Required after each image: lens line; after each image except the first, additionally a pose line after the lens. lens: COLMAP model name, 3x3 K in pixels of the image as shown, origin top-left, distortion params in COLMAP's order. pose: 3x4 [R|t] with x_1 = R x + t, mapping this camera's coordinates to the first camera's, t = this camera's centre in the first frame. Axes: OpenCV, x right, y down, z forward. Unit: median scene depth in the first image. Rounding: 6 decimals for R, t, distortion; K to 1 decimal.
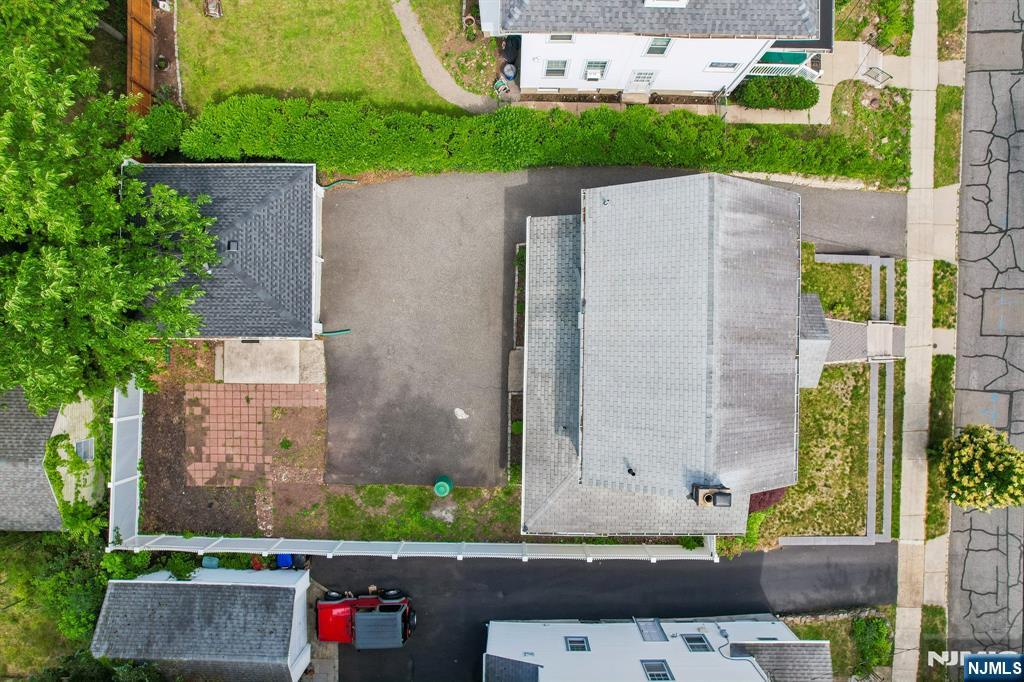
lens RADIAL K [[655.4, 0, 520.0], [0, 655.4, 342.3], [0, 0, 1]] dist [-0.070025, 0.069370]
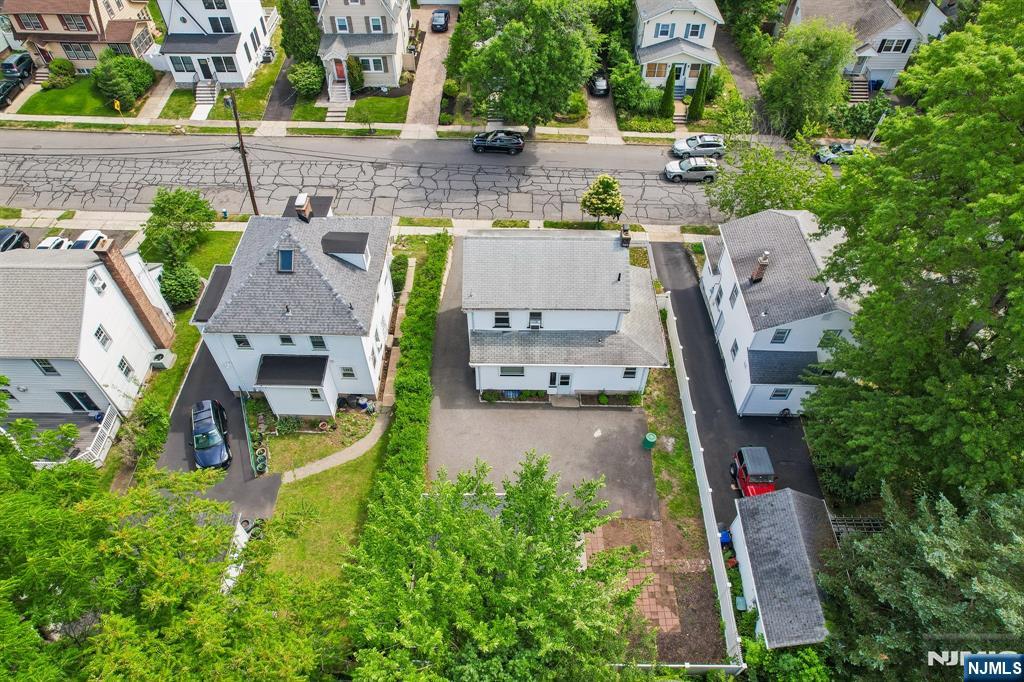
lens RADIAL K [[649.2, 0, 512.0], [0, 649.2, 341.0], [0, 0, 1]] dist [-0.028384, 0.000712]
pose [[-0.001898, -0.759380, 0.650644, -0.866861], [0.999997, -0.000658, 0.002149, -0.081214], [-0.001203, 0.650647, 0.759380, -0.210273]]
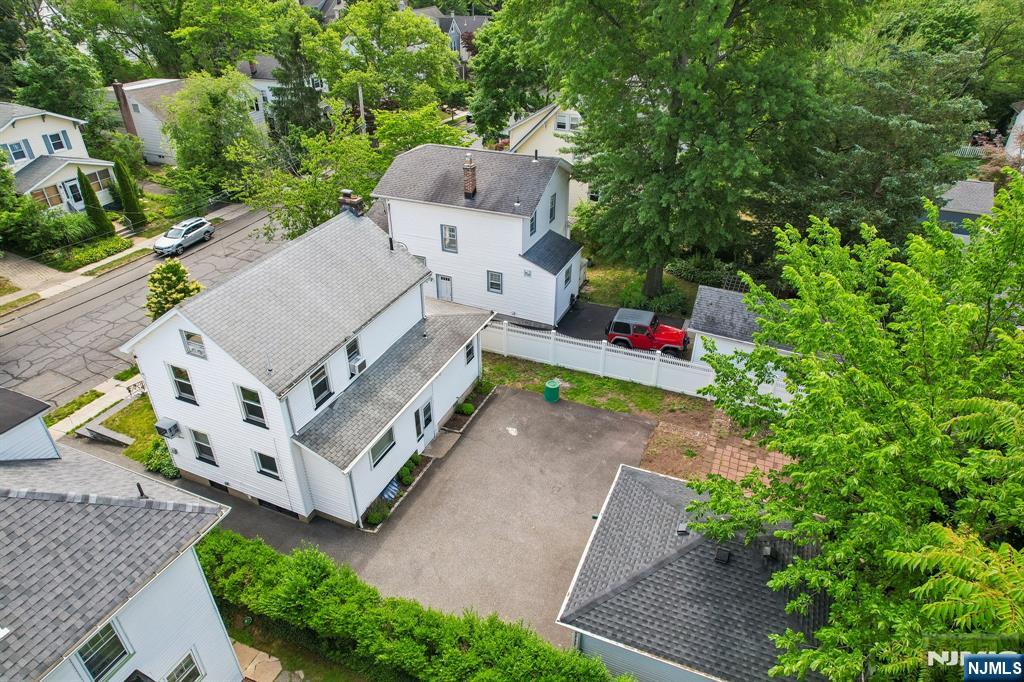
lens RADIAL K [[655.4, 0, 520.0], [0, 655.4, 342.3], [0, 0, 1]] dist [-0.070025, 0.069370]
pose [[-0.926390, -0.203249, 0.317003, -0.402898], [0.376522, -0.487328, 0.787872, -0.633852], [-0.005650, 0.849236, 0.527984, 0.341200]]
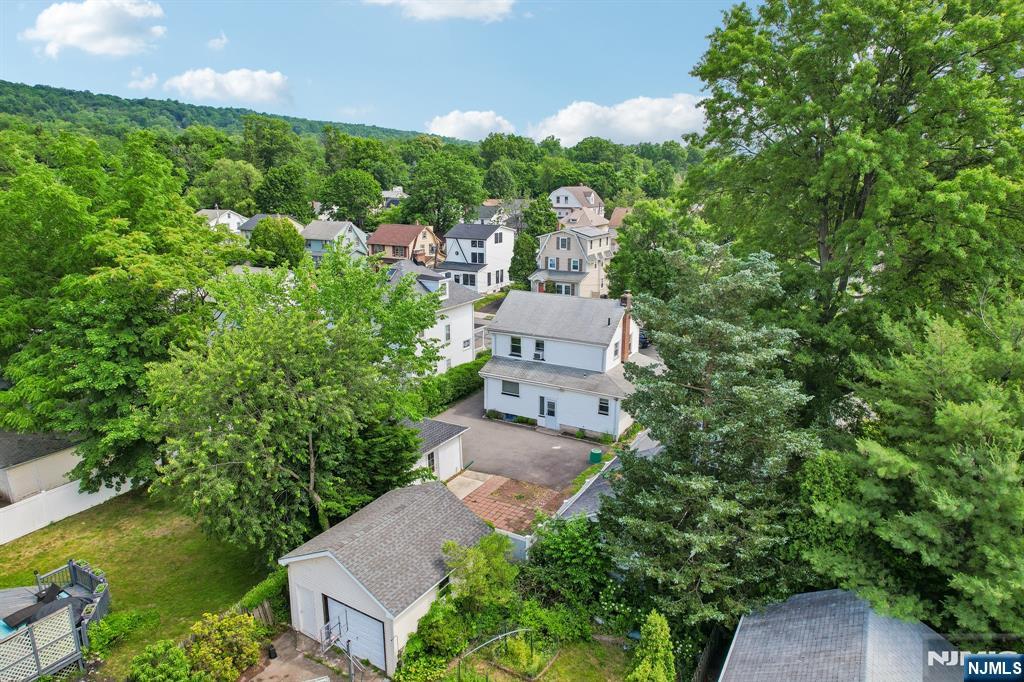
lens RADIAL K [[655.4, 0, 520.0], [0, 655.4, 342.3], [0, 0, 1]] dist [-0.070025, 0.069370]
pose [[0.481481, -0.219265, 0.848587, -1.390683], [0.876454, 0.122717, -0.465584, 0.722051], [-0.002050, 0.967917, 0.251262, 0.376080]]
